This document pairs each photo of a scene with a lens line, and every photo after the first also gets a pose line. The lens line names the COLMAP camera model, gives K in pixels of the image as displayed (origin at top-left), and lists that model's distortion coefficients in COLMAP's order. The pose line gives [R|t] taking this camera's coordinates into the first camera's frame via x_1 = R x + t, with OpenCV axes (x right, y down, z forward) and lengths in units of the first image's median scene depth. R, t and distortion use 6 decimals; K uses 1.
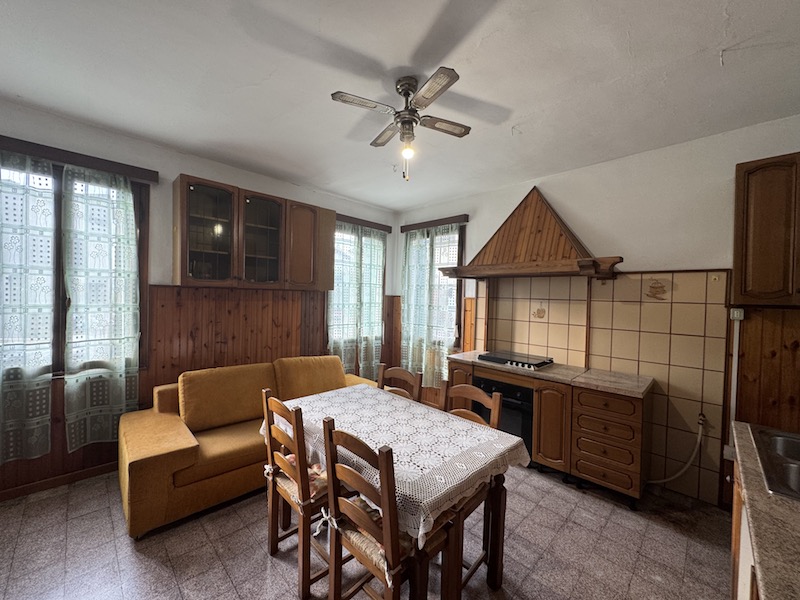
lens RADIAL K [[320.3, 0, 401.9], [0, 320.3, 301.5], [0, 0, 1]] dist [-0.002543, 0.000340]
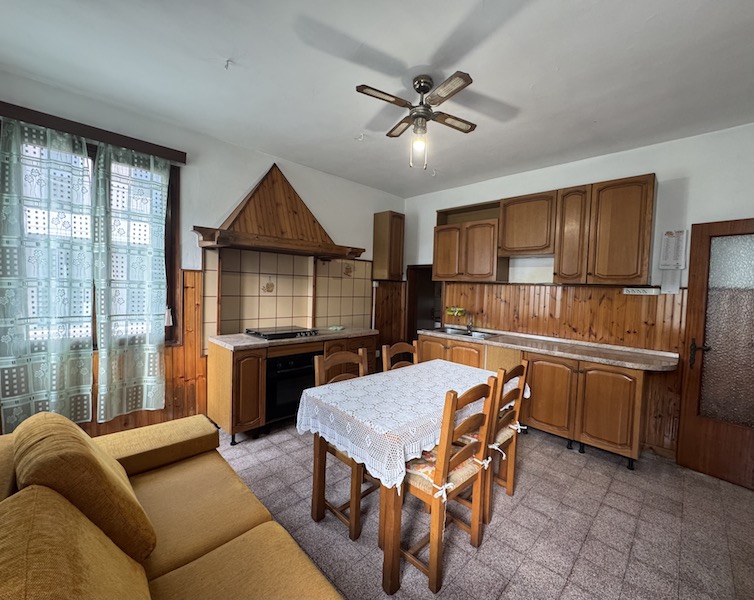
lens RADIAL K [[320.0, 0, 396.9], [0, 320.0, 299.3], [0, 0, 1]] dist [-0.002208, -0.000244]
pose [[-0.014716, -0.064977, 0.997778, -0.623243], [-0.015027, 0.997788, 0.064756, 0.001468], [-0.999779, -0.014041, -0.015660, 0.604637]]
